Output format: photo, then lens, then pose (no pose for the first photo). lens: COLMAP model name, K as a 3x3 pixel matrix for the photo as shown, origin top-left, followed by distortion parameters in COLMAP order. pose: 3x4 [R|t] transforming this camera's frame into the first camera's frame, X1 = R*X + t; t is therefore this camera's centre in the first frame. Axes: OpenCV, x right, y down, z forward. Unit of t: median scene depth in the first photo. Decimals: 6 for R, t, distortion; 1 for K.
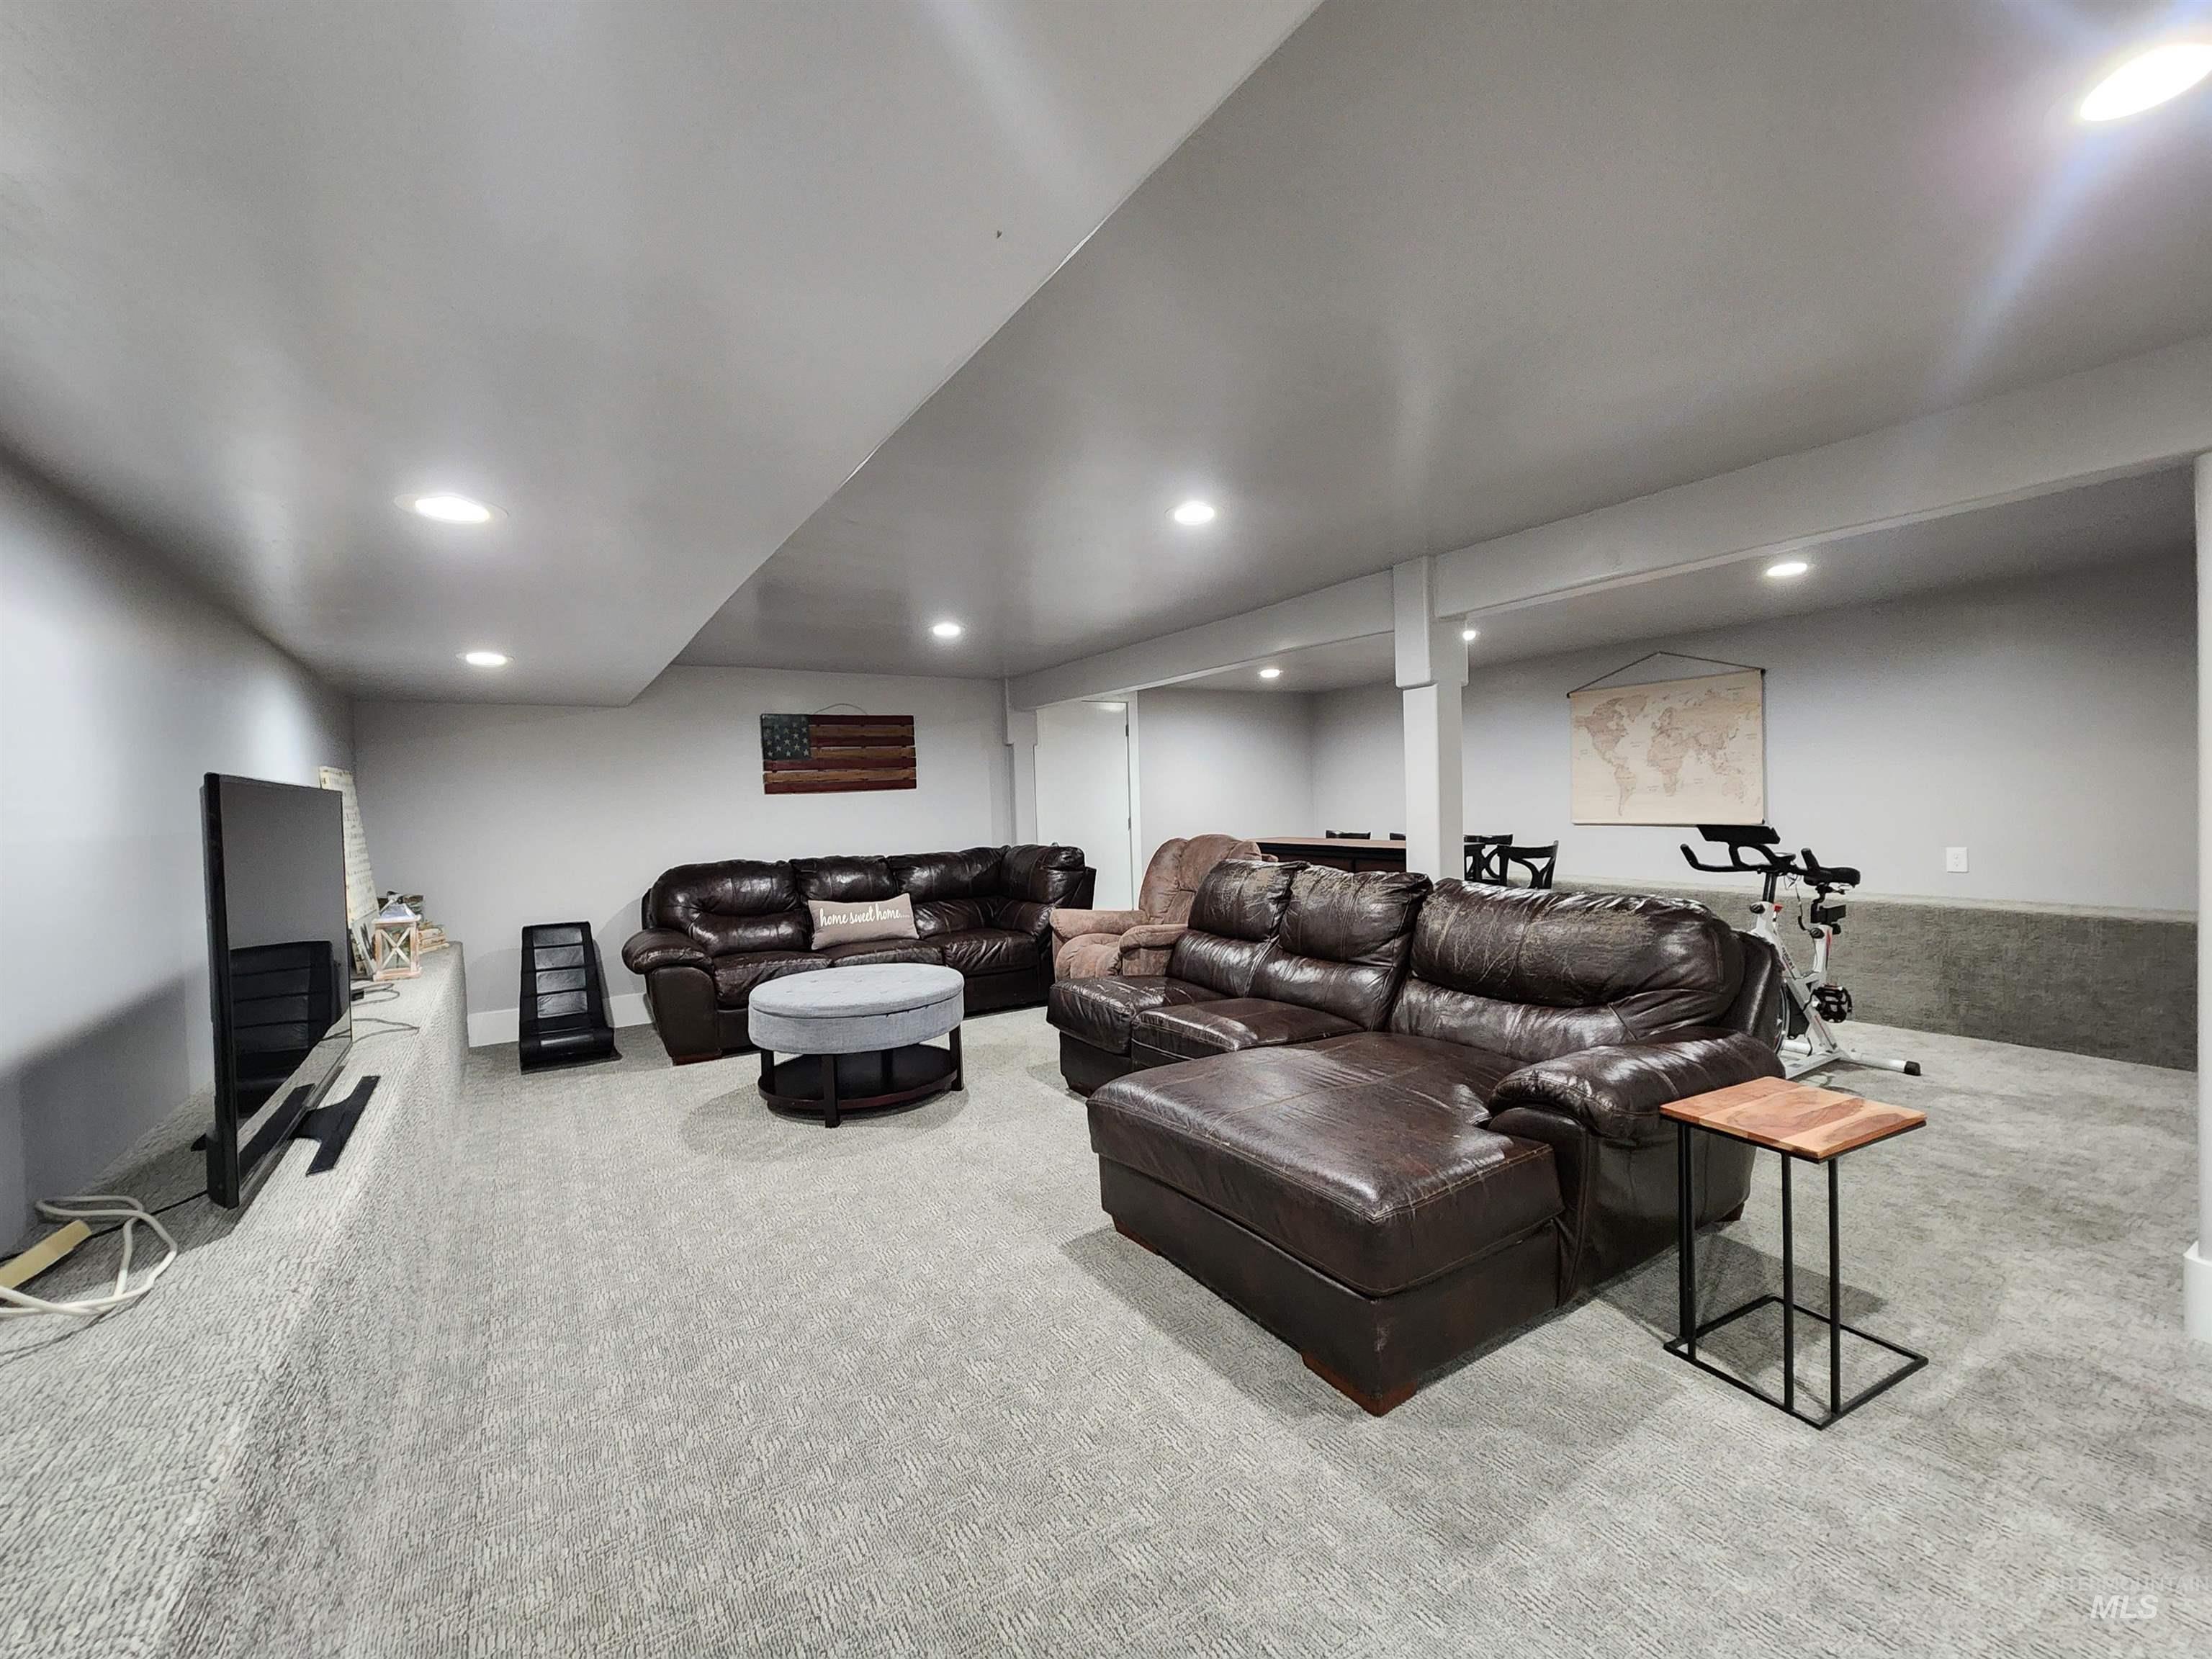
lens RADIAL K [[1013.1, 0, 1107.6], [0, 1013.1, 825.9], [0, 0, 1]] dist [0.001920, 0.000849]
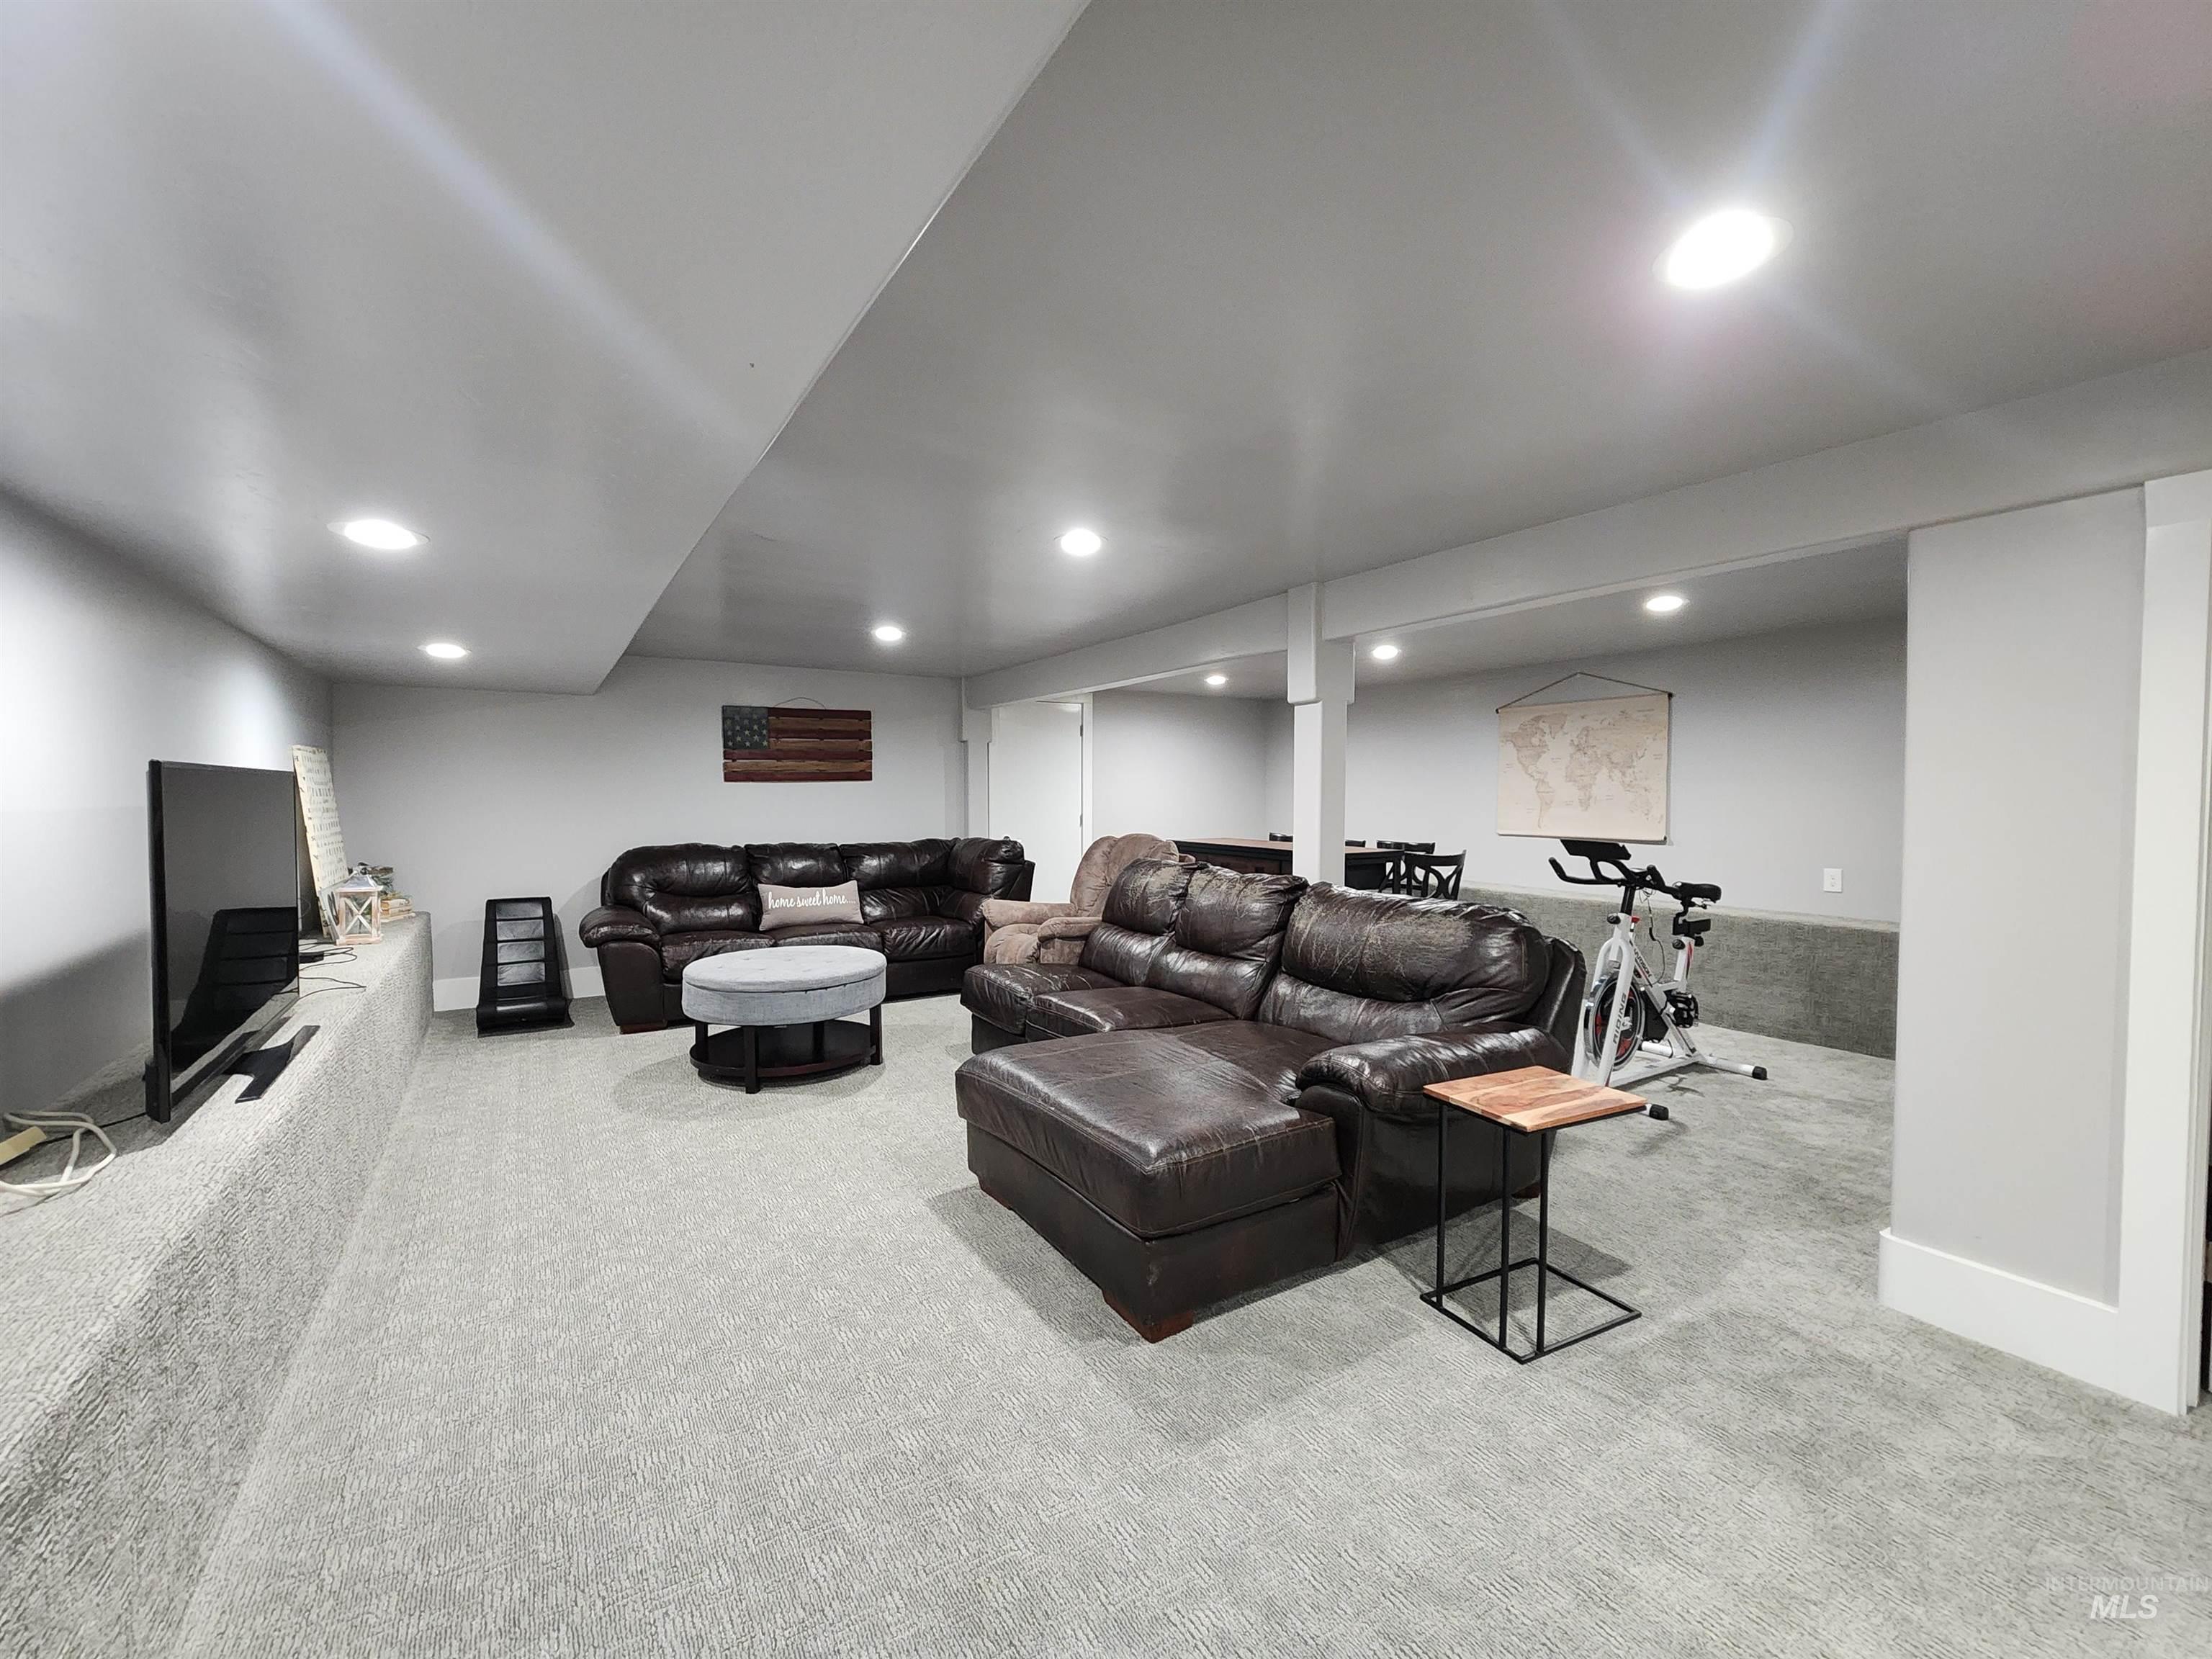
lens RADIAL K [[1013.9, 0, 1102.4], [0, 1013.9, 830.0], [0, 0, 1]] dist [0.003785, 0.000362]
pose [[0.999465, 0.031513, -0.008702, 0.144996], [-0.031423, 0.999452, 0.010379, -0.010155], [0.009024, -0.010100, 0.999908, -0.112208]]
